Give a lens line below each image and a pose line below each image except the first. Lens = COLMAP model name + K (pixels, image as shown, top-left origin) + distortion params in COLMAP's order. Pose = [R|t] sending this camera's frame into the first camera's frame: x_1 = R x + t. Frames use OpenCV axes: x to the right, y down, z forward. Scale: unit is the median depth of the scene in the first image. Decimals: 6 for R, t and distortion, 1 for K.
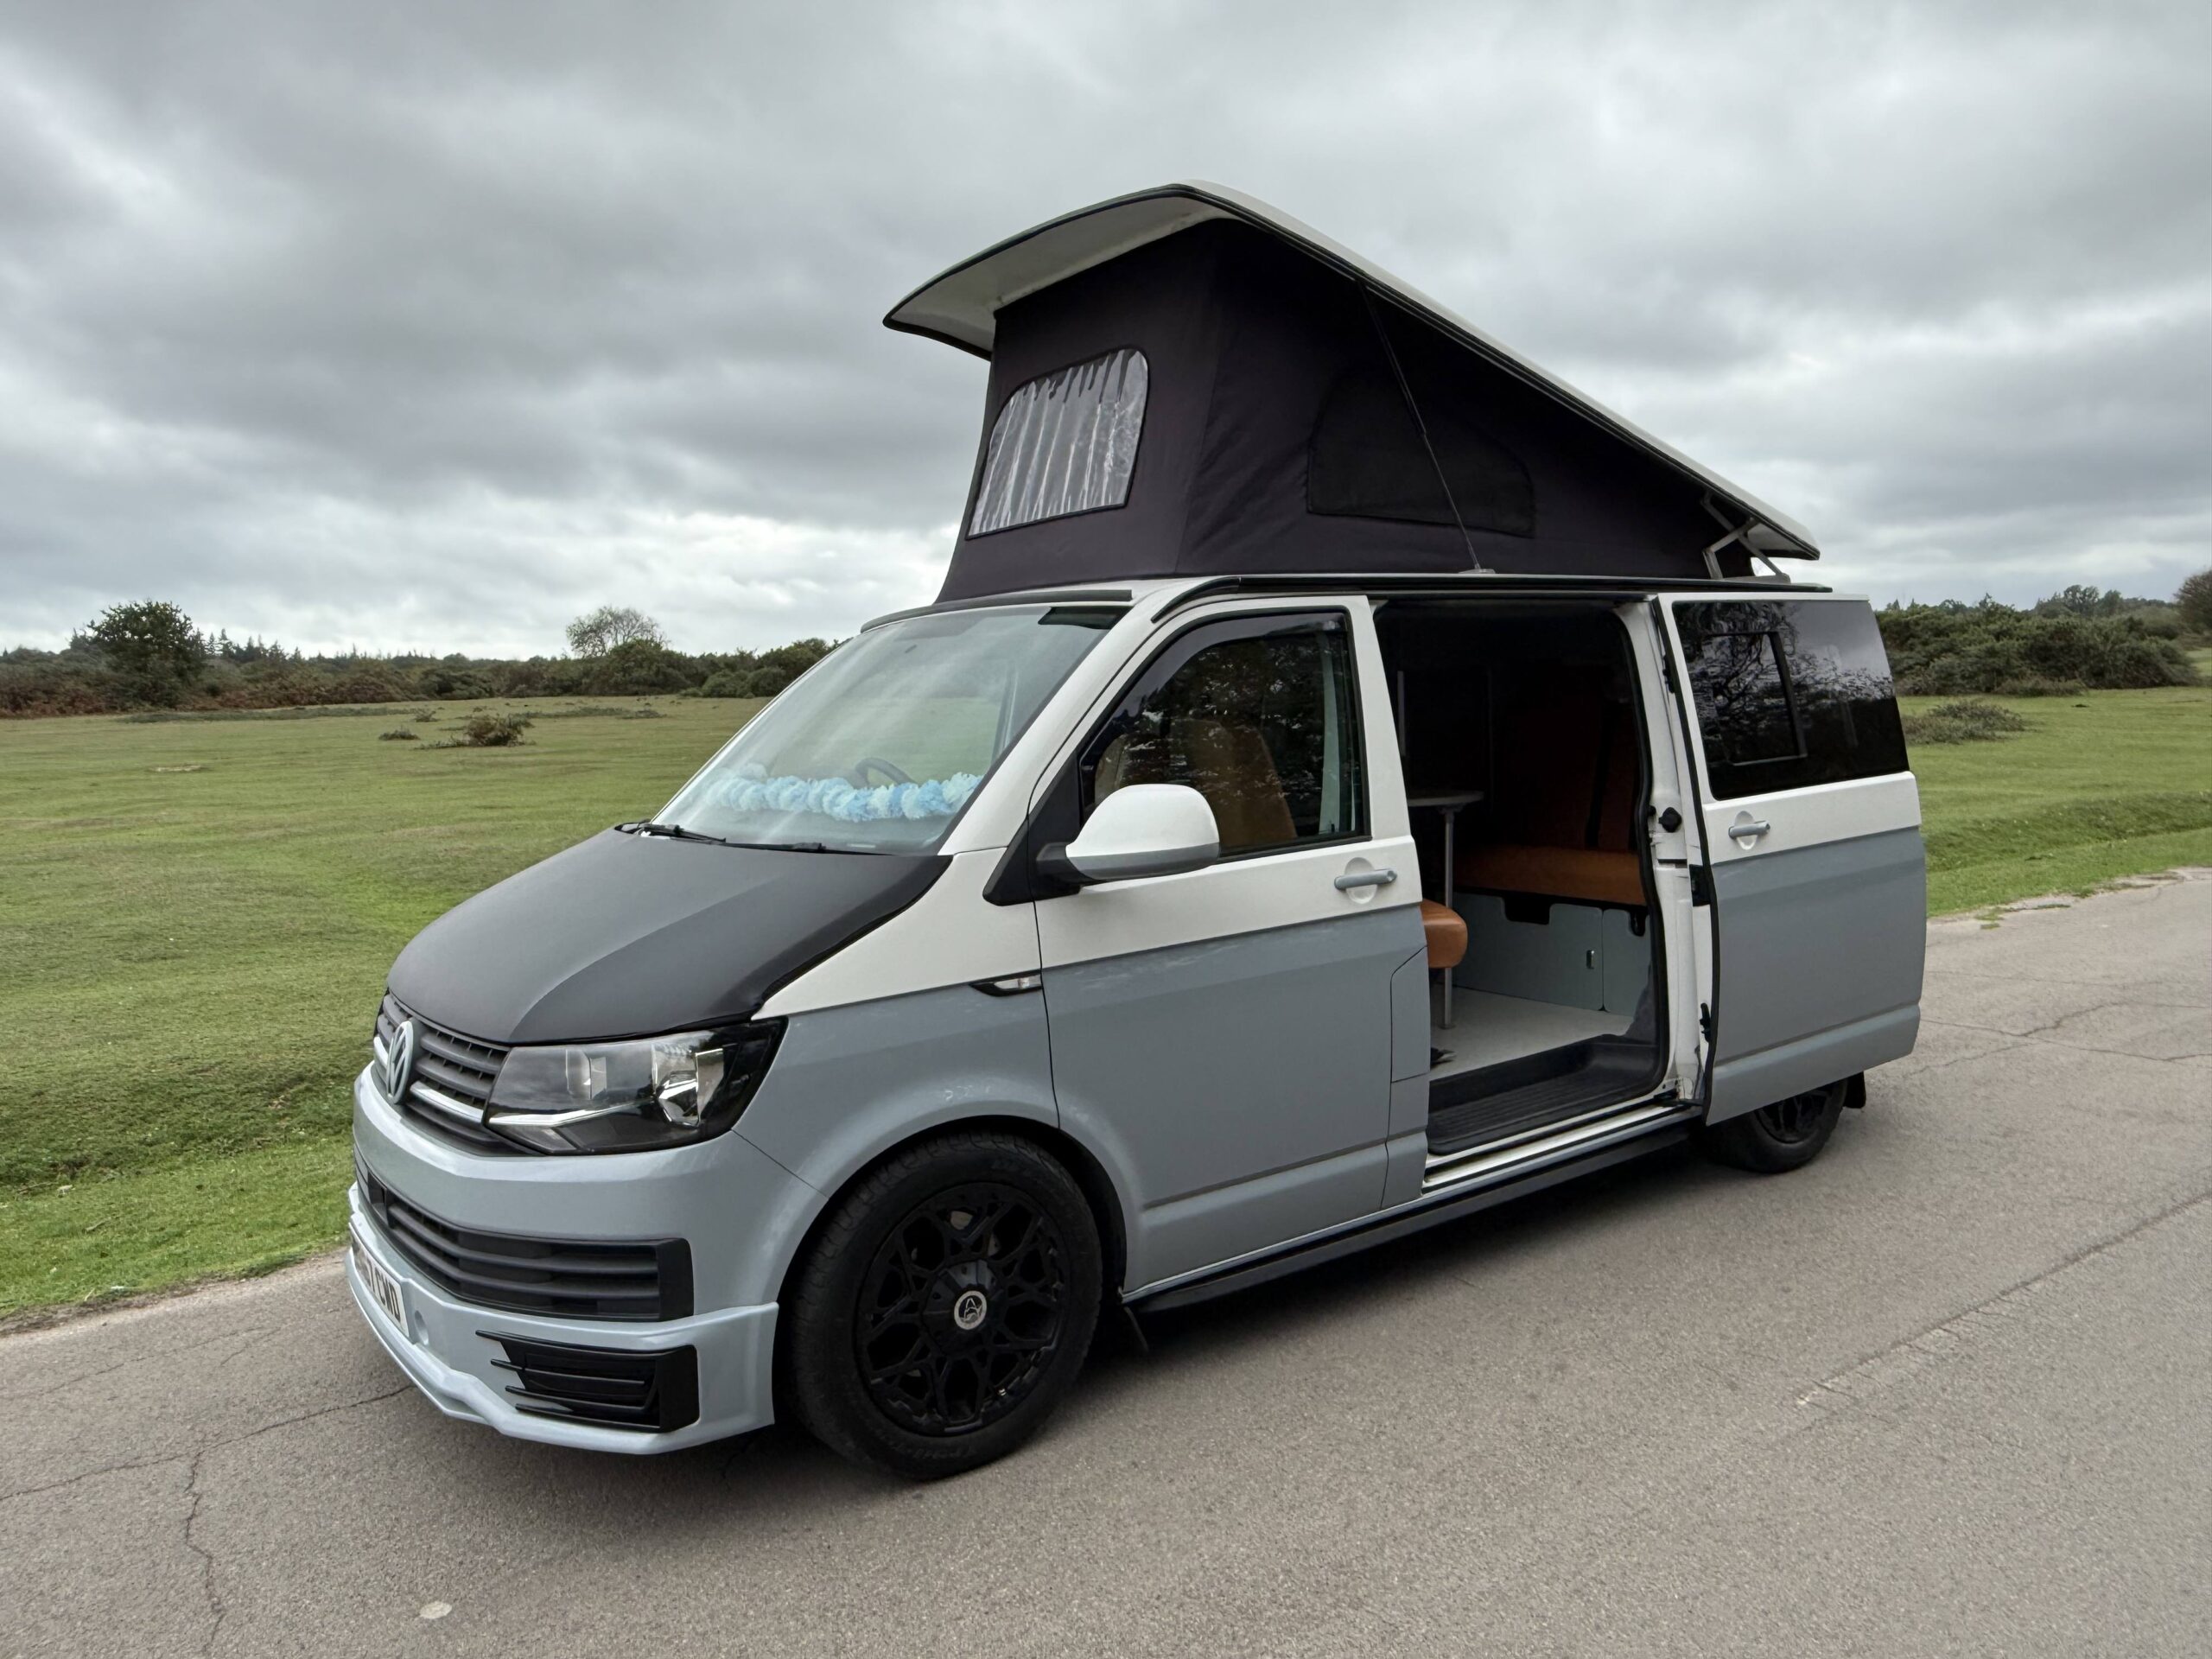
lens RADIAL K [[1557.4, 0, 1106.0], [0, 1557.4, 829.5], [0, 0, 1]] dist [-0.001731, -0.004714]
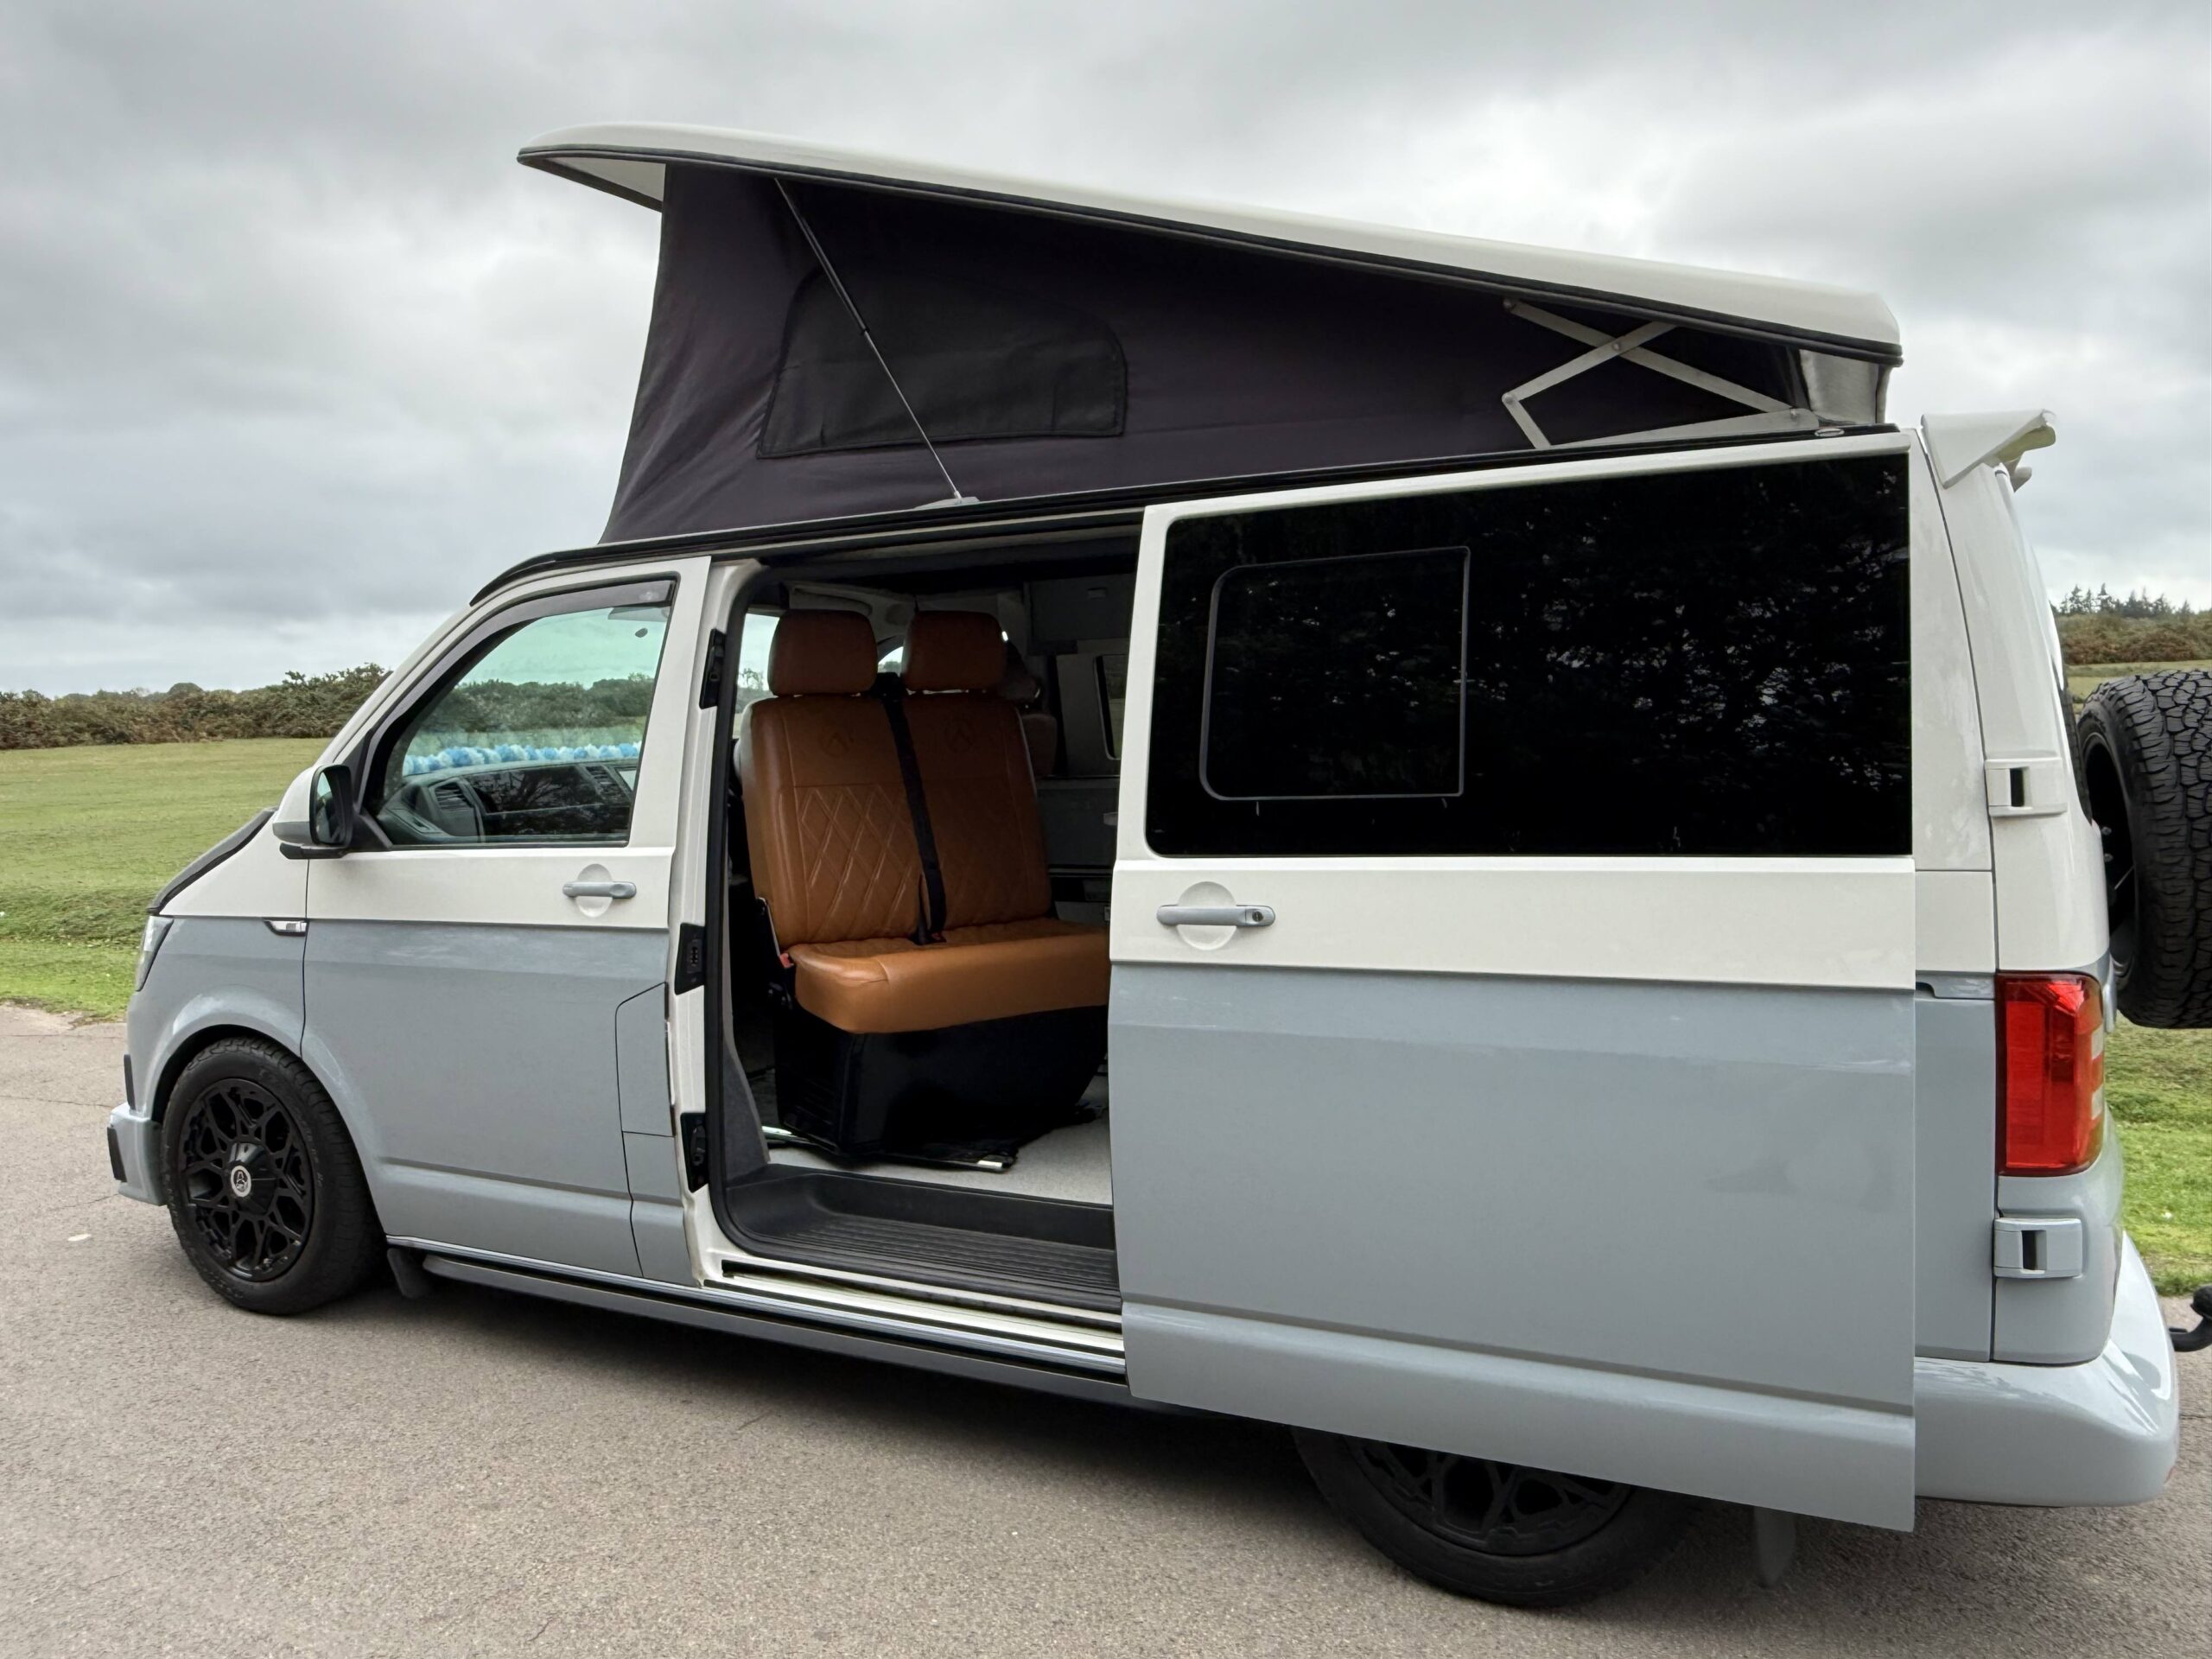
lens RADIAL K [[1557.4, 0, 1106.0], [0, 1557.4, 829.5], [0, 0, 1]] dist [-0.001731, -0.004714]
pose [[0.468435, 0.091221, -0.878776, 0.887006], [-0.067593, 0.995440, 0.067301, -0.066283], [0.880908, 0.027873, 0.472465, 0.699792]]
